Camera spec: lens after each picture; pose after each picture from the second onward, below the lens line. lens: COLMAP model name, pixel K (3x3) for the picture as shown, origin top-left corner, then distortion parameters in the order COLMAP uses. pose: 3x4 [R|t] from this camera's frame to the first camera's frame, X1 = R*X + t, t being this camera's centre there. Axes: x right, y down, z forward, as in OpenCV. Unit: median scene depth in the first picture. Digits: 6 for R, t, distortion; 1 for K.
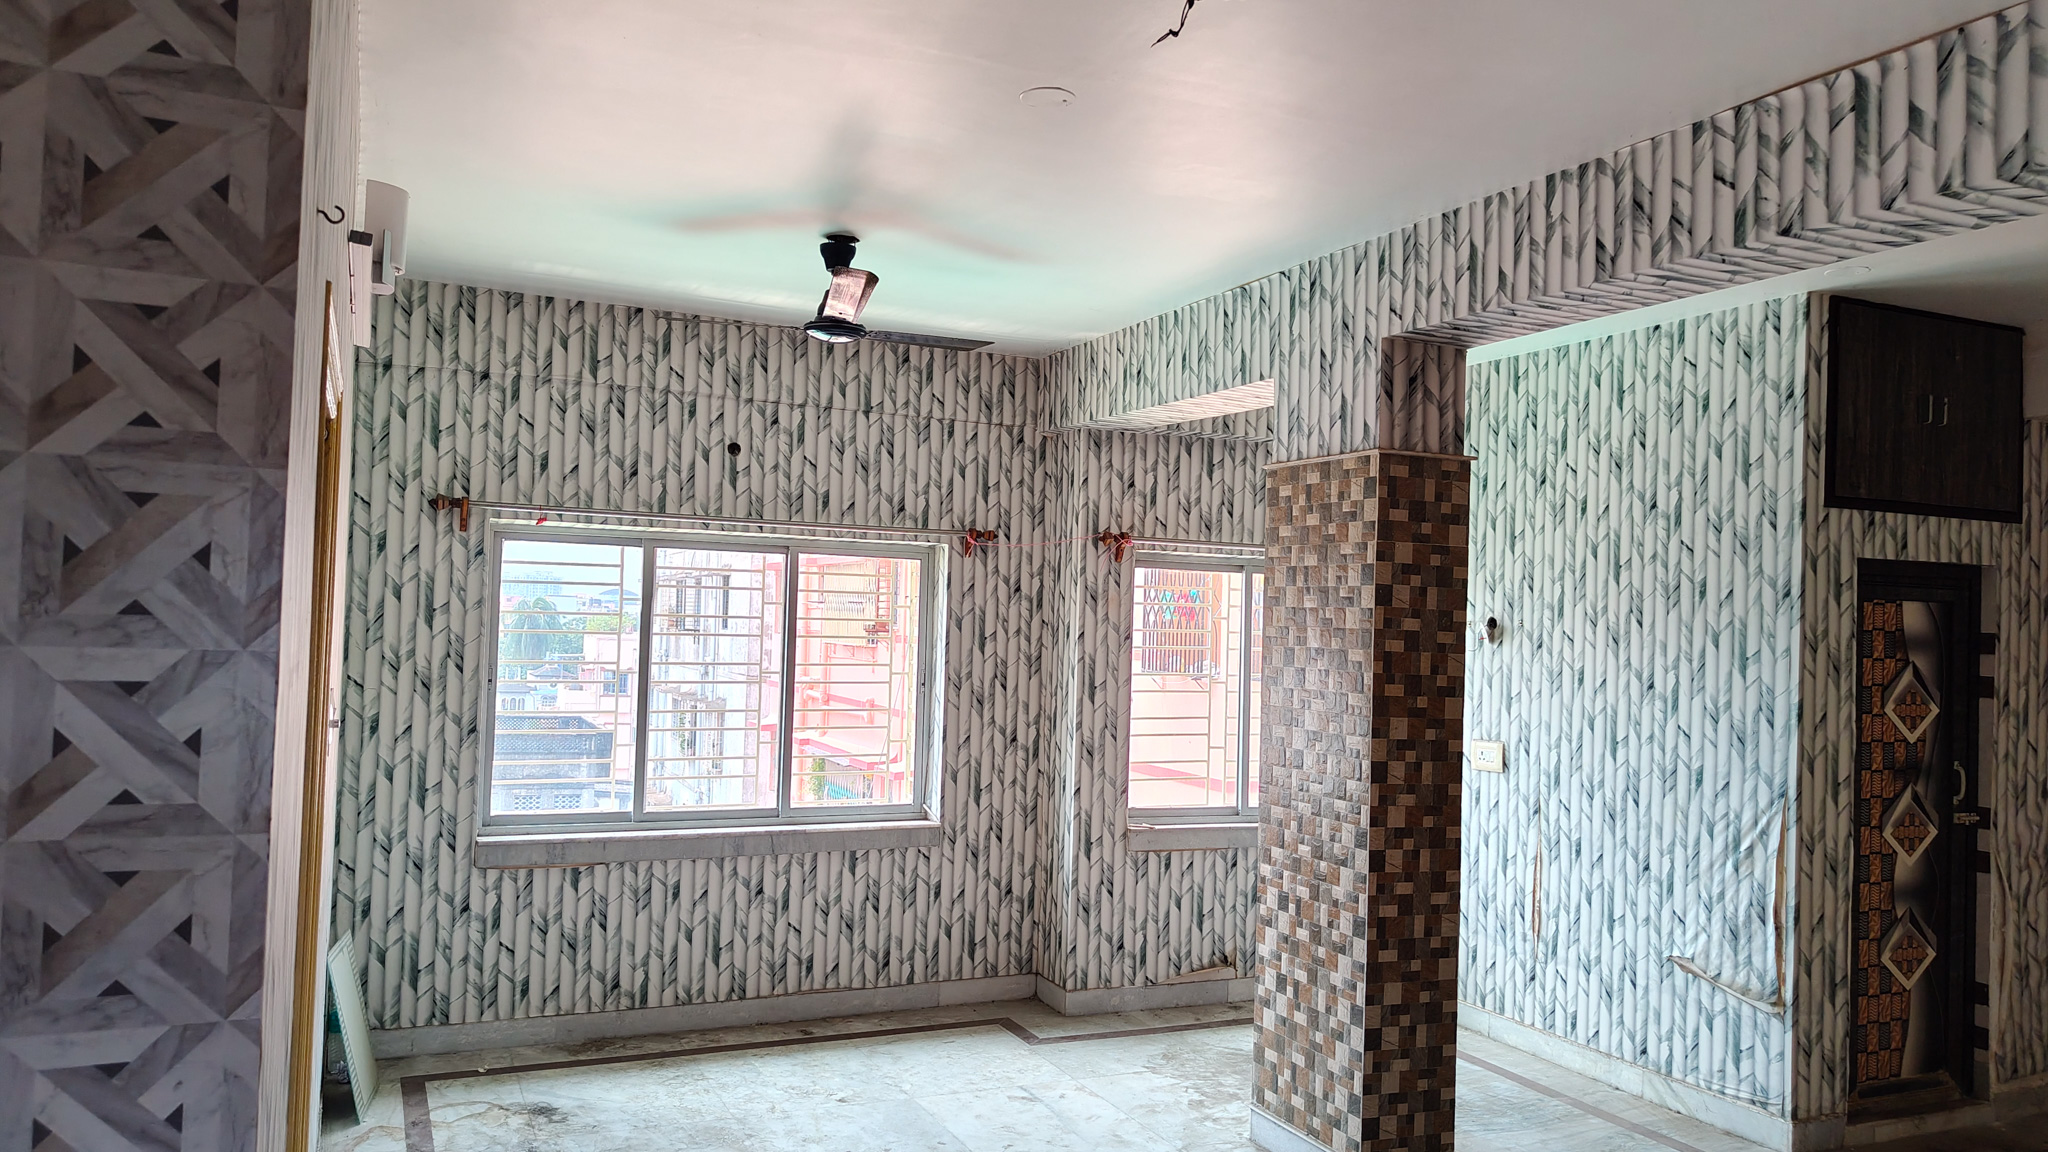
lens RADIAL K [[1453.6, 0, 1008.7], [0, 1453.6, 584.6], [0, 0, 1]] dist [0.024839, -0.032506]
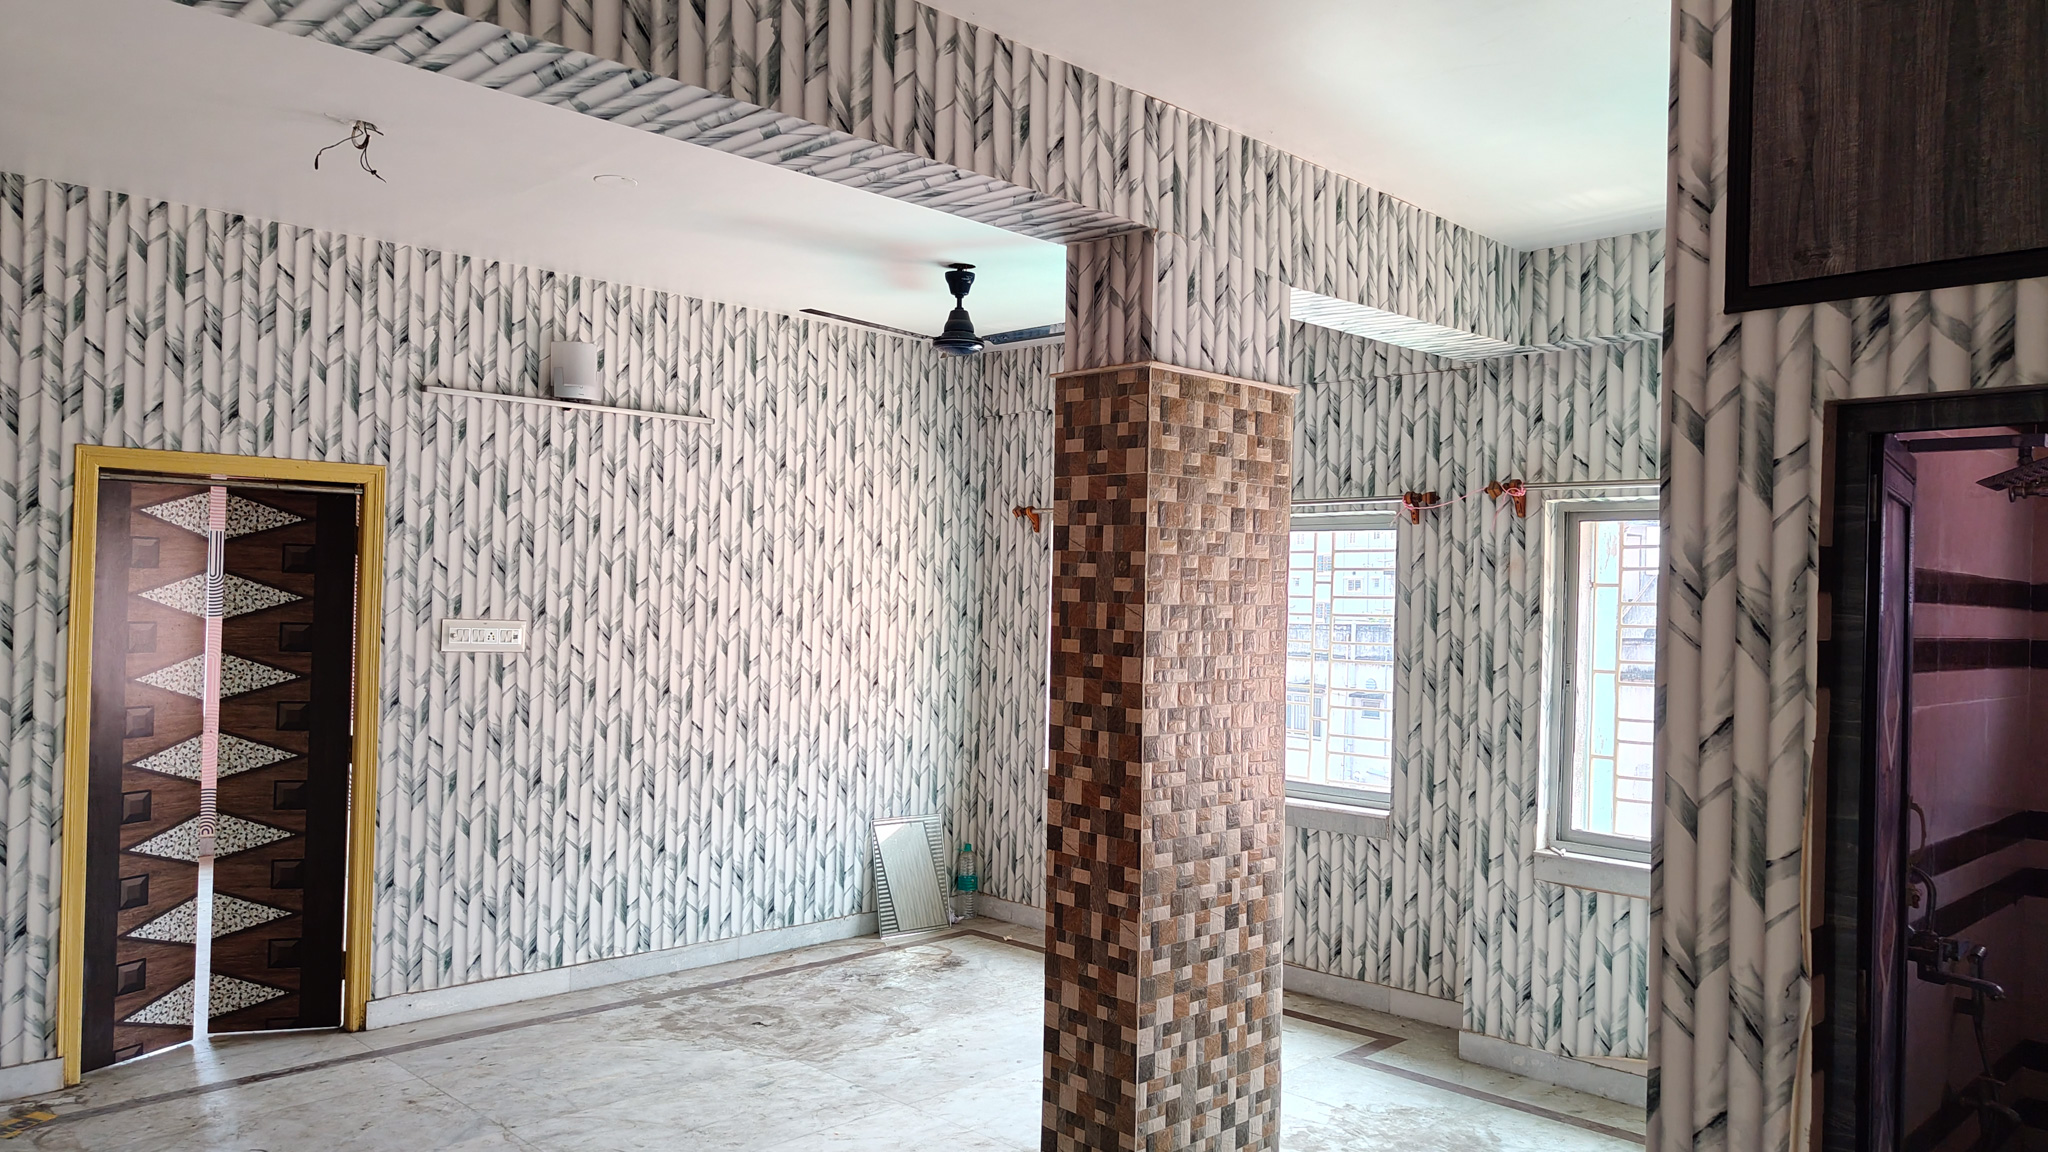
lens RADIAL K [[1453.6, 0, 1034.7], [0, 1453.6, 585.2], [0, 0, 1]] dist [0.024839, -0.032506]
pose [[0.357875, -0.030228, -0.933280, 0.911324], [0.013223, 0.999540, -0.027303, 0.050662], [0.933676, -0.002569, 0.358110, 0.568623]]
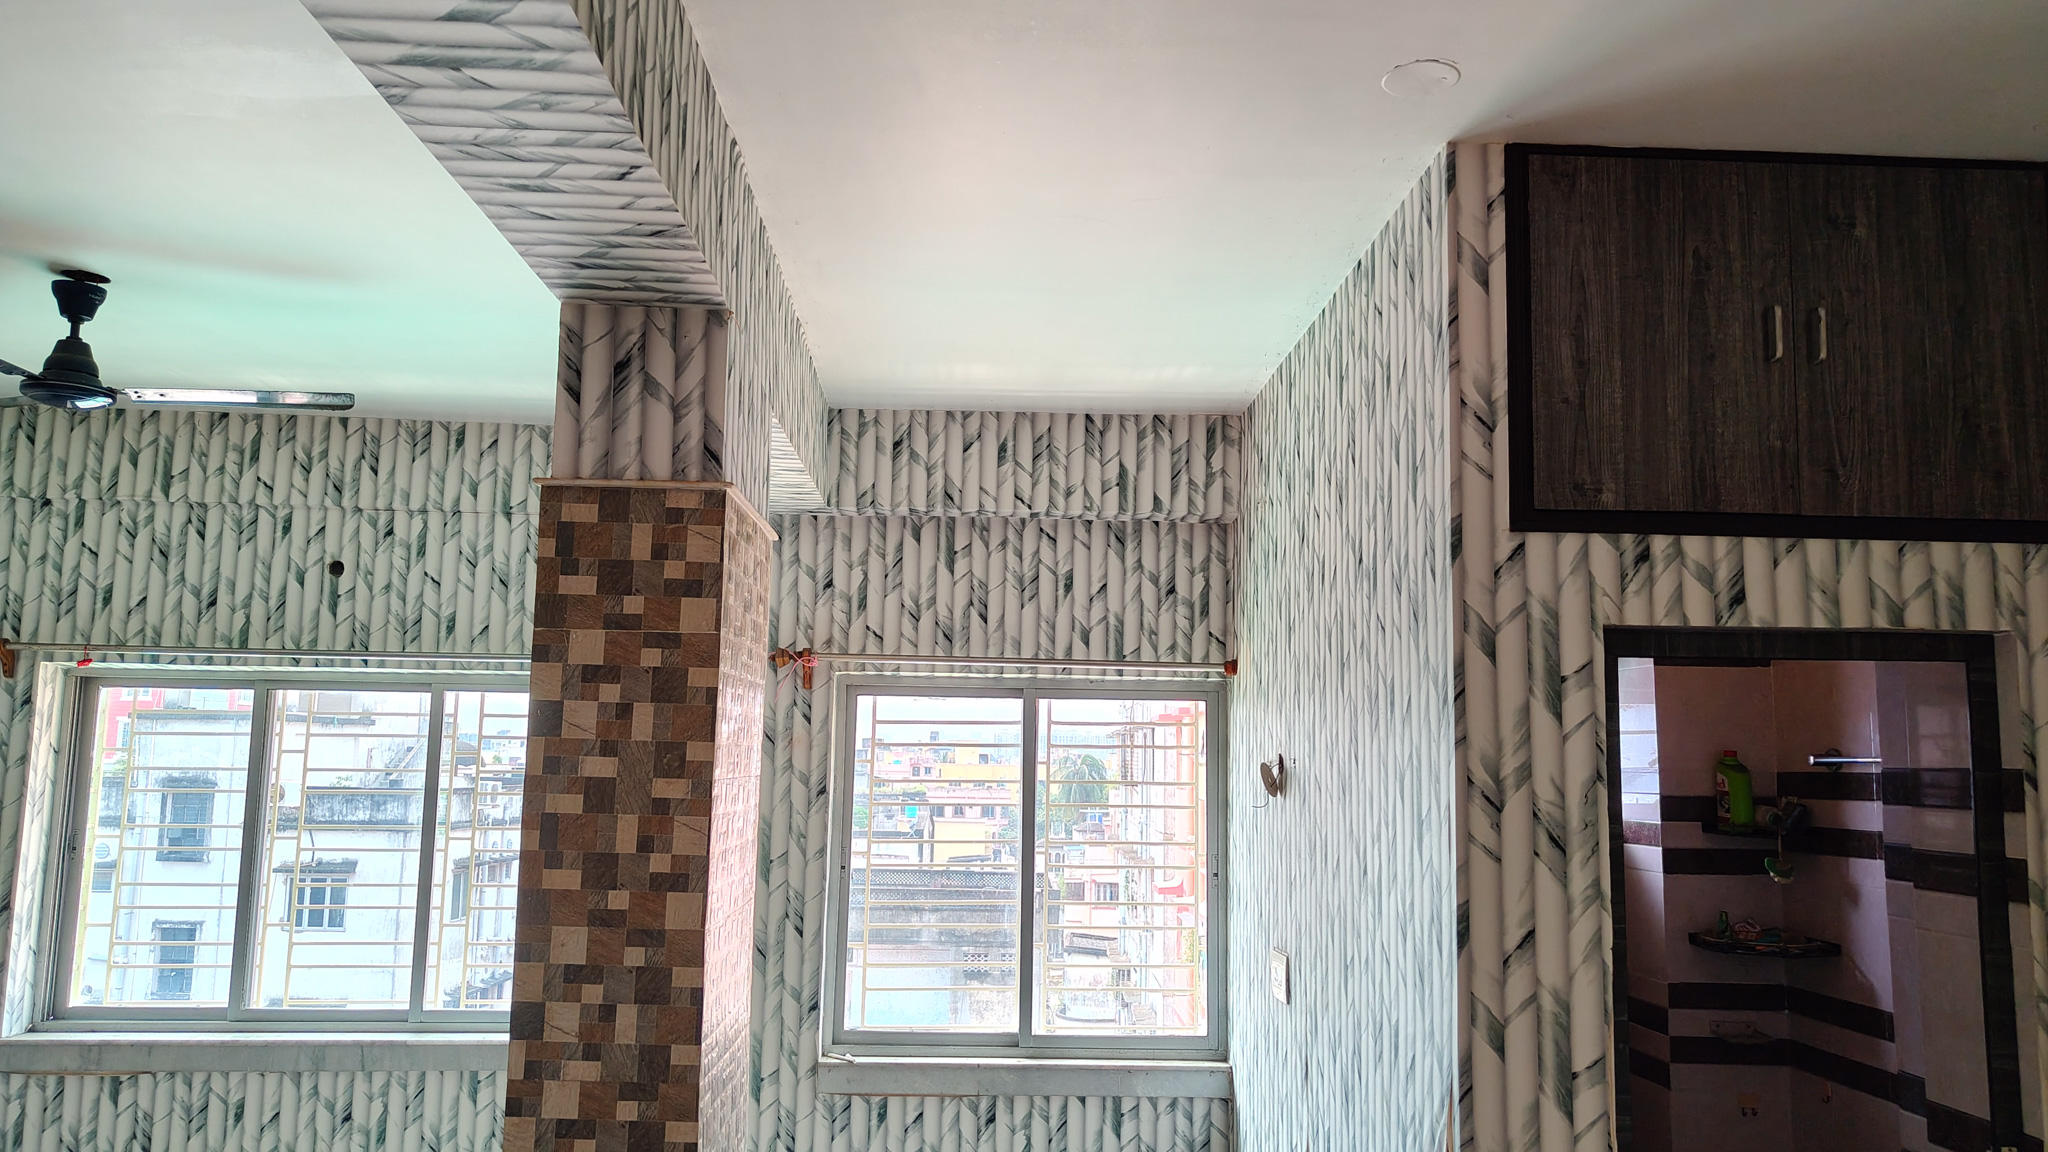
lens RADIAL K [[1453.6, 0, 1034.5], [0, 1453.6, 586.7], [0, 0, 1]] dist [0.024839, -0.032506]
pose [[0.930330, -0.059558, -0.361854, 0.566239], [0.021491, 0.993882, -0.108332, 0.019250], [0.366093, 0.093008, 0.925919, 0.434404]]
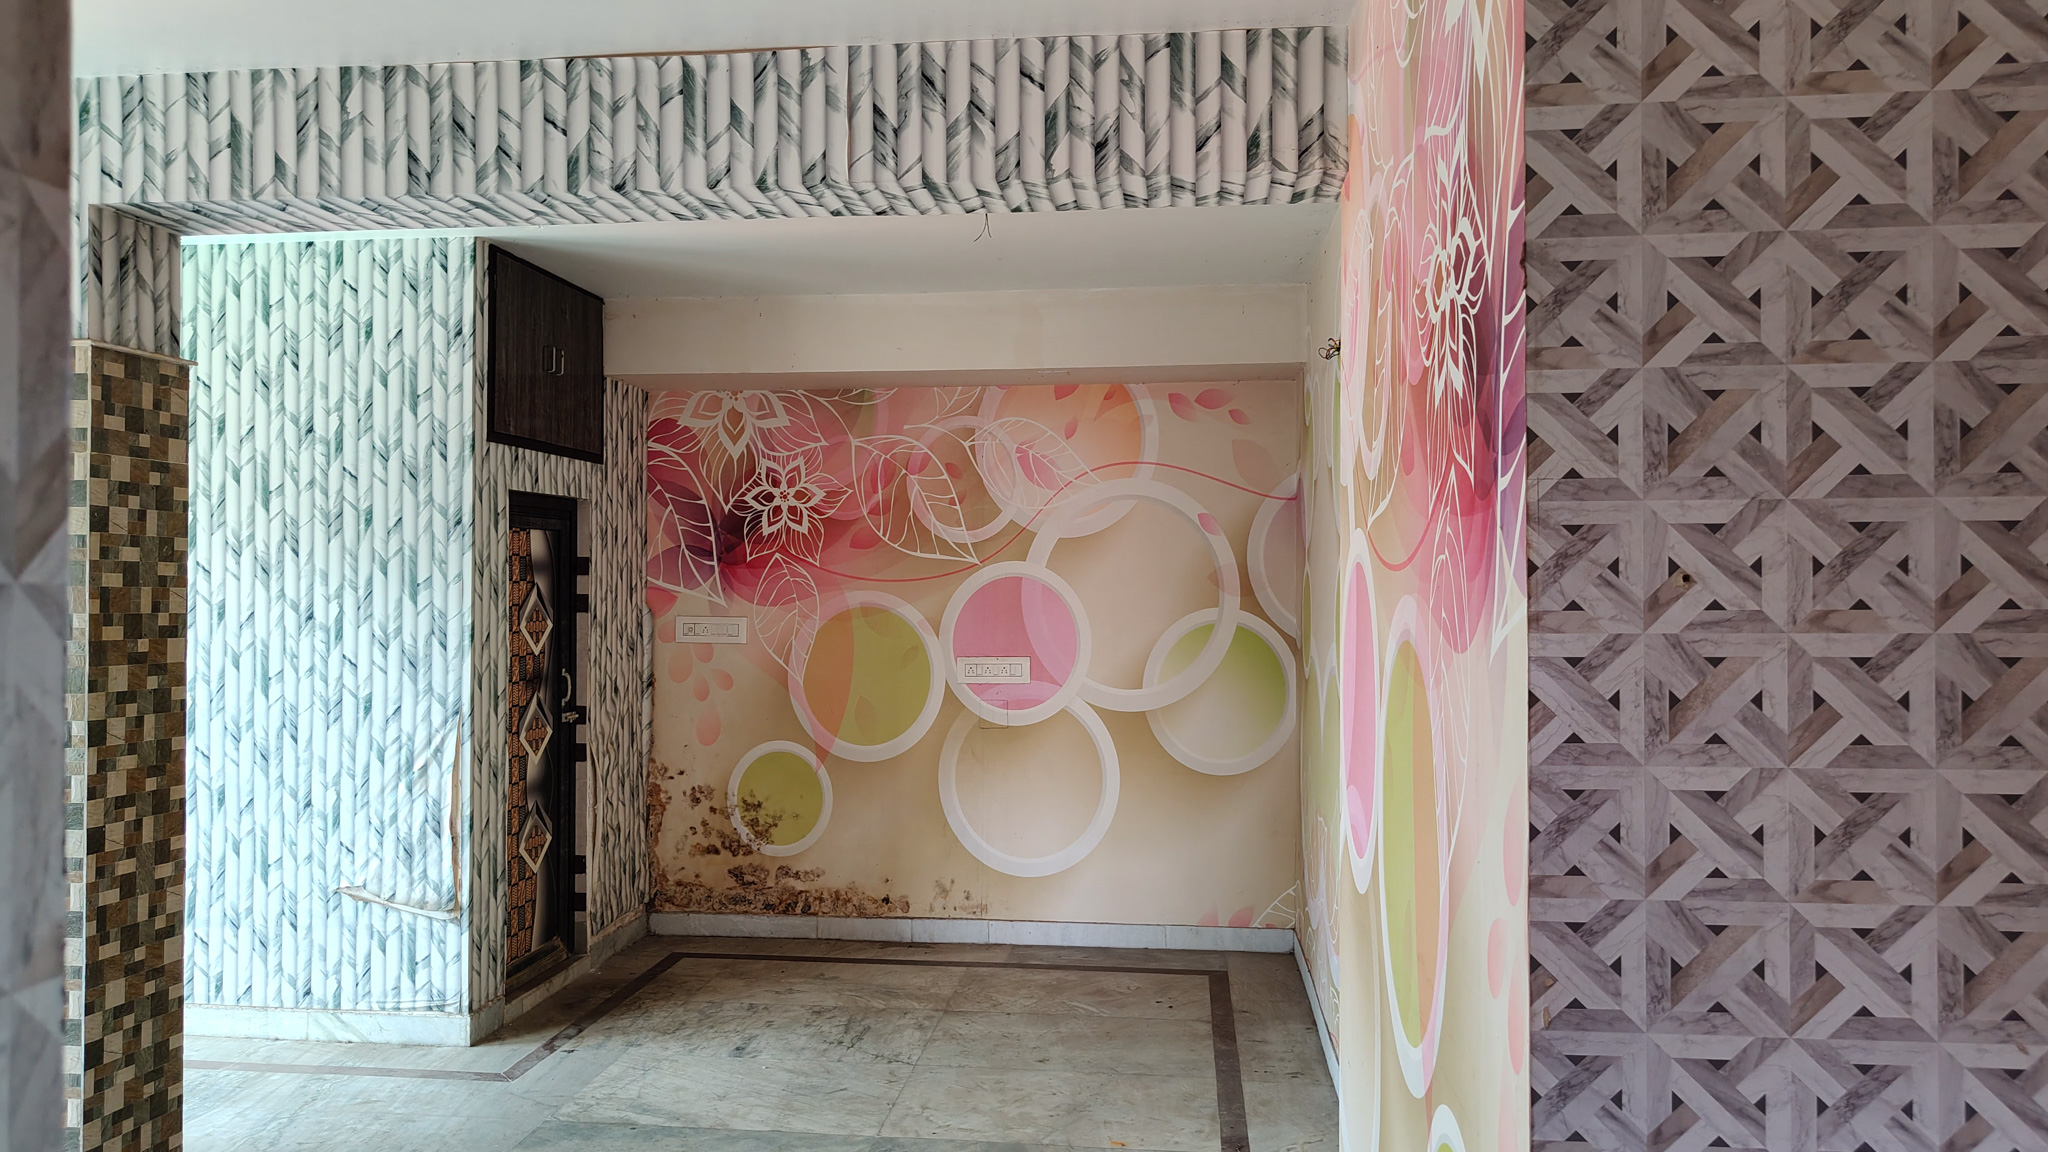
lens RADIAL K [[1453.6, 0, 1024.9], [0, 1453.6, 577.1], [0, 0, 1]] dist [0.024839, -0.032506]
pose [[0.506499, -0.025631, 0.861859, -0.161720], [-0.009094, 0.999344, 0.035064, 0.005300], [-0.862192, -0.025598, 0.505934, 0.108958]]
